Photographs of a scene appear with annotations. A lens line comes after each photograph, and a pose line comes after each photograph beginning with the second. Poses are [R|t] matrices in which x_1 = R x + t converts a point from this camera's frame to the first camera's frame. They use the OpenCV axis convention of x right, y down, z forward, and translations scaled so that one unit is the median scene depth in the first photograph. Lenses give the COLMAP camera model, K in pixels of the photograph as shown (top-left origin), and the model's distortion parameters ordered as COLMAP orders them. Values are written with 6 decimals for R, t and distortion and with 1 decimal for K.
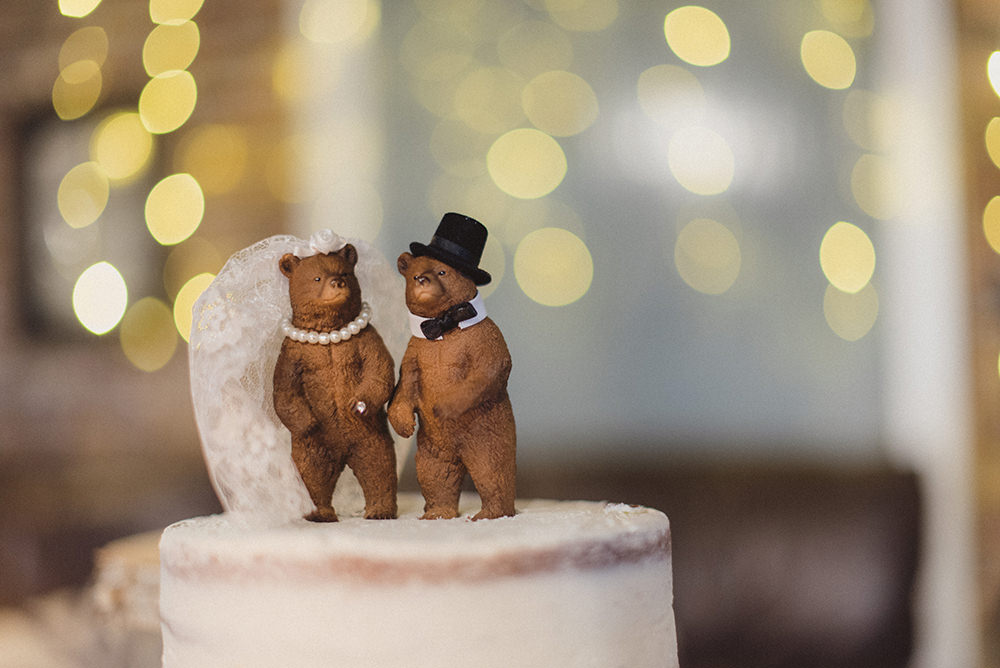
lens RADIAL K [[1510.3, 0, 500.8], [0, 1510.3, 334.8], [0, 0, 1]] dist [-0.023748, 0.000000]
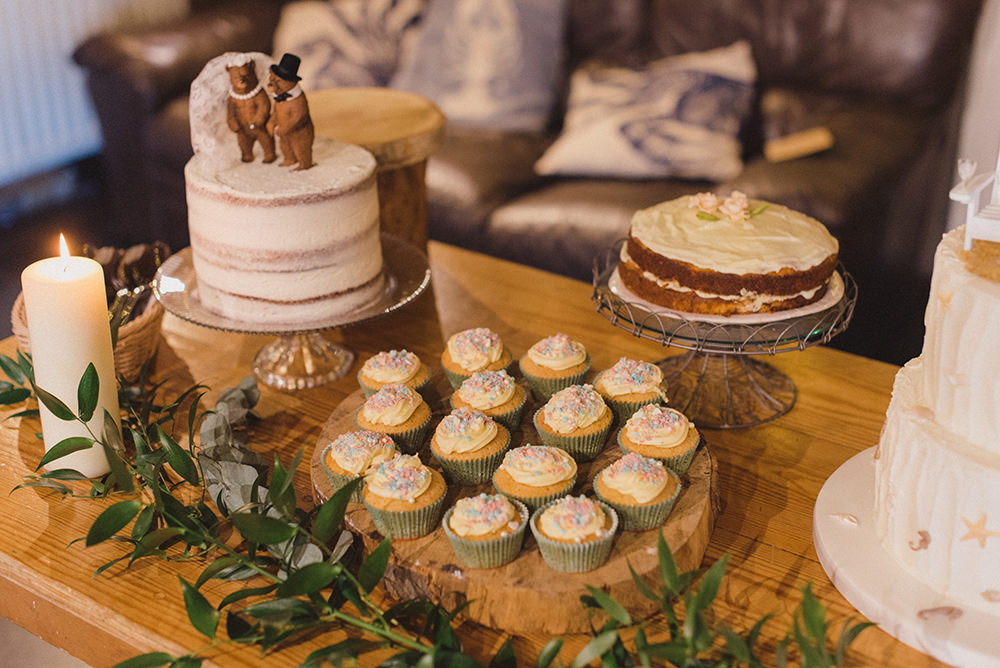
lens RADIAL K [[1510.3, 0, 501.2], [0, 1510.3, 335.3], [0, 0, 1]] dist [-0.023748, 0.000000]
pose [[0.963121, 0.139380, -0.230155, 0.991037], [-0.018991, 0.888455, 0.458570, -0.850274], [0.268398, -0.437288, 0.858337, -1.336103]]
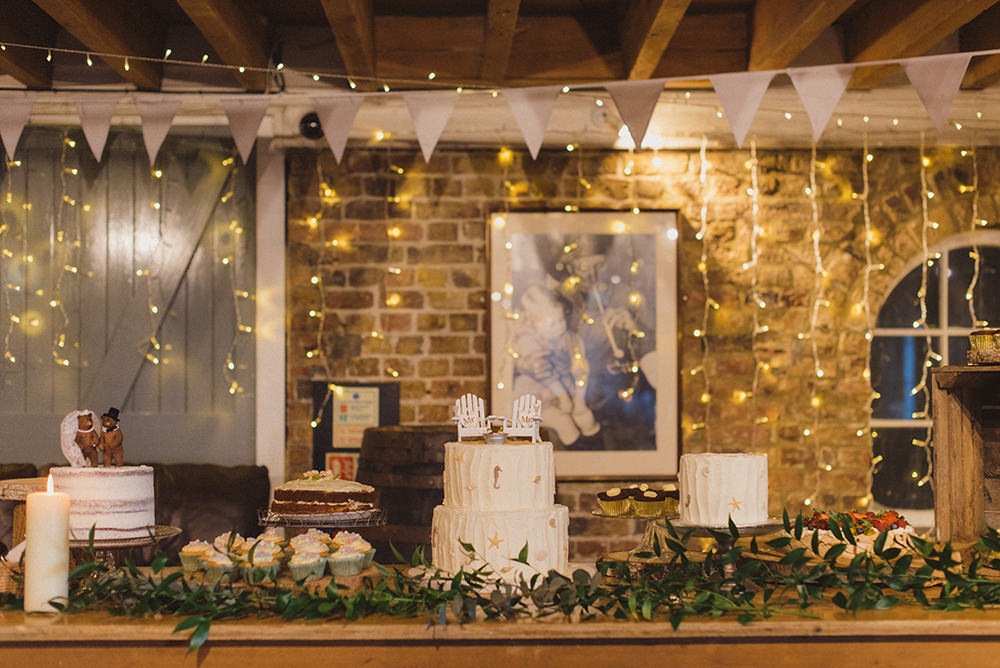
lens RADIAL K [[1510.3, 0, 499.5], [0, 1510.3, 335.1], [0, 0, 1]] dist [-0.023748, 0.000000]
pose [[0.932442, 0.050478, 0.357776, -0.652801], [-0.043382, 0.998671, -0.027839, -0.241802], [-0.358706, 0.010438, 0.933392, -4.254111]]
